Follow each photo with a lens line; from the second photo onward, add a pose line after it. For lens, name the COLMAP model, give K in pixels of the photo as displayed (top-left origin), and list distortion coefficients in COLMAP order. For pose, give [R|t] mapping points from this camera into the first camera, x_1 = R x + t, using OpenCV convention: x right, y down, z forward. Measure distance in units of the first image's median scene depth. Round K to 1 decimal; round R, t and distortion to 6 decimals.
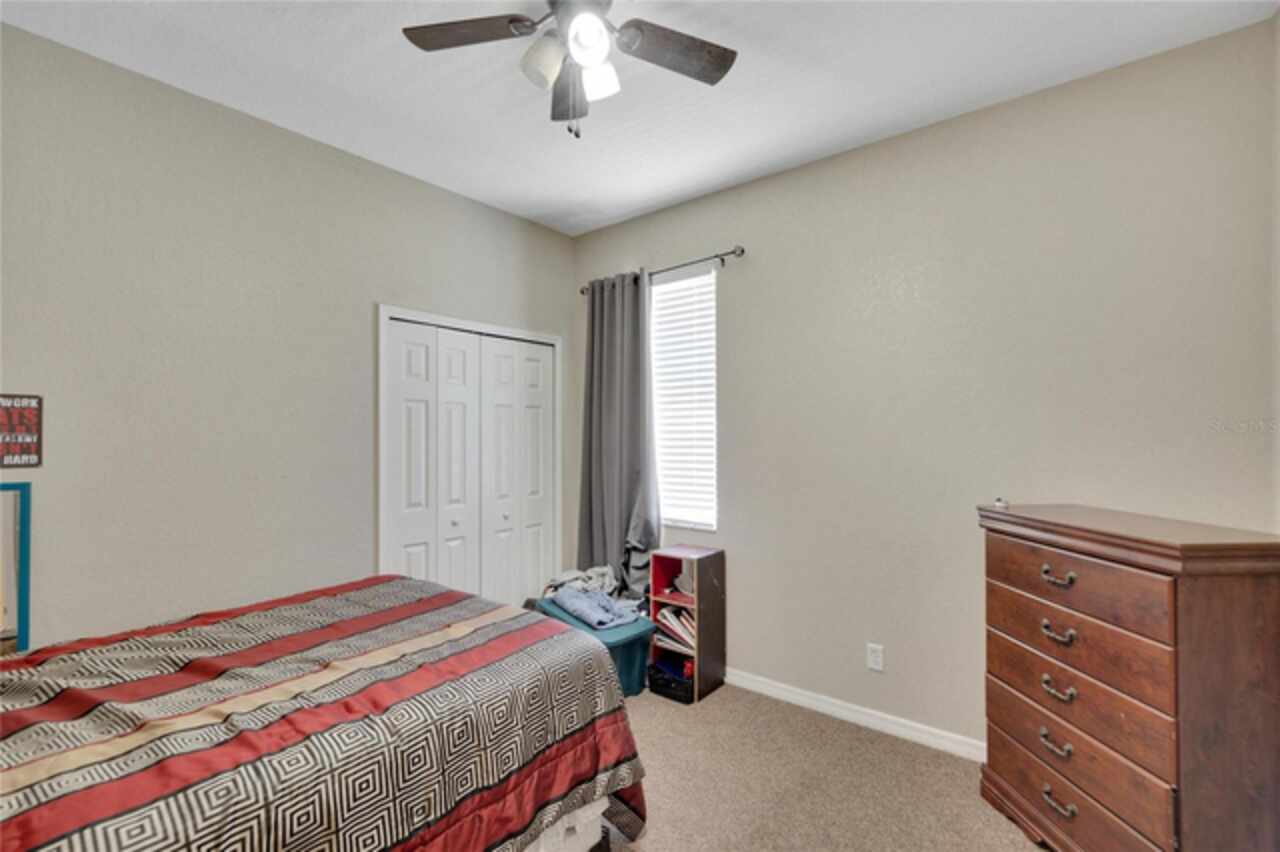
lens RADIAL K [[569.1, 0, 634.4], [0, 569.1, 419.0], [0, 0, 1]] dist [0.000984, -0.000334]
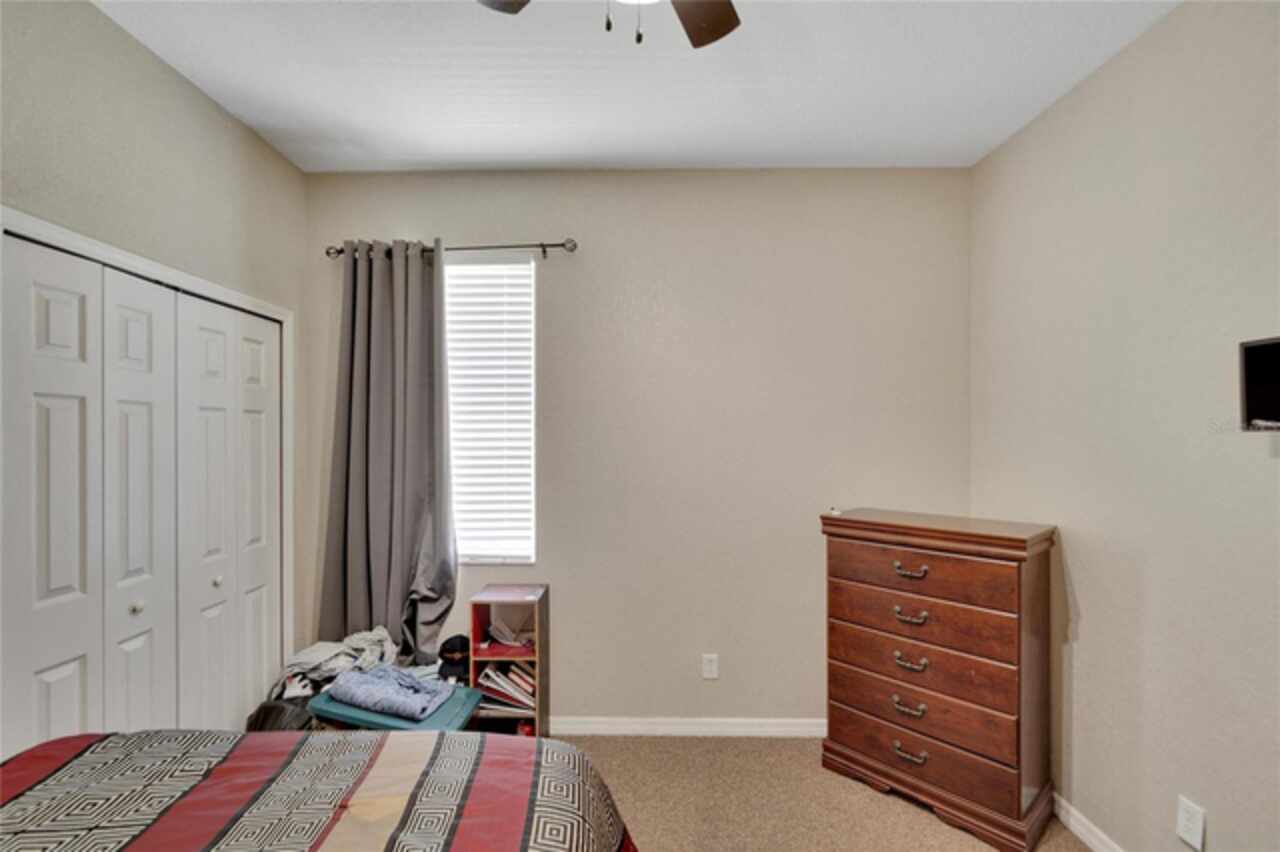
lens RADIAL K [[564.2, 0, 629.2], [0, 564.2, 431.7], [0, 0, 1]] dist [-0.001181, 0.000108]
pose [[0.784423, 0.011131, 0.620126, -0.293219], [-0.018044, 0.999825, 0.004877, -0.010443], [-0.619964, -0.015015, 0.784487, 0.254823]]
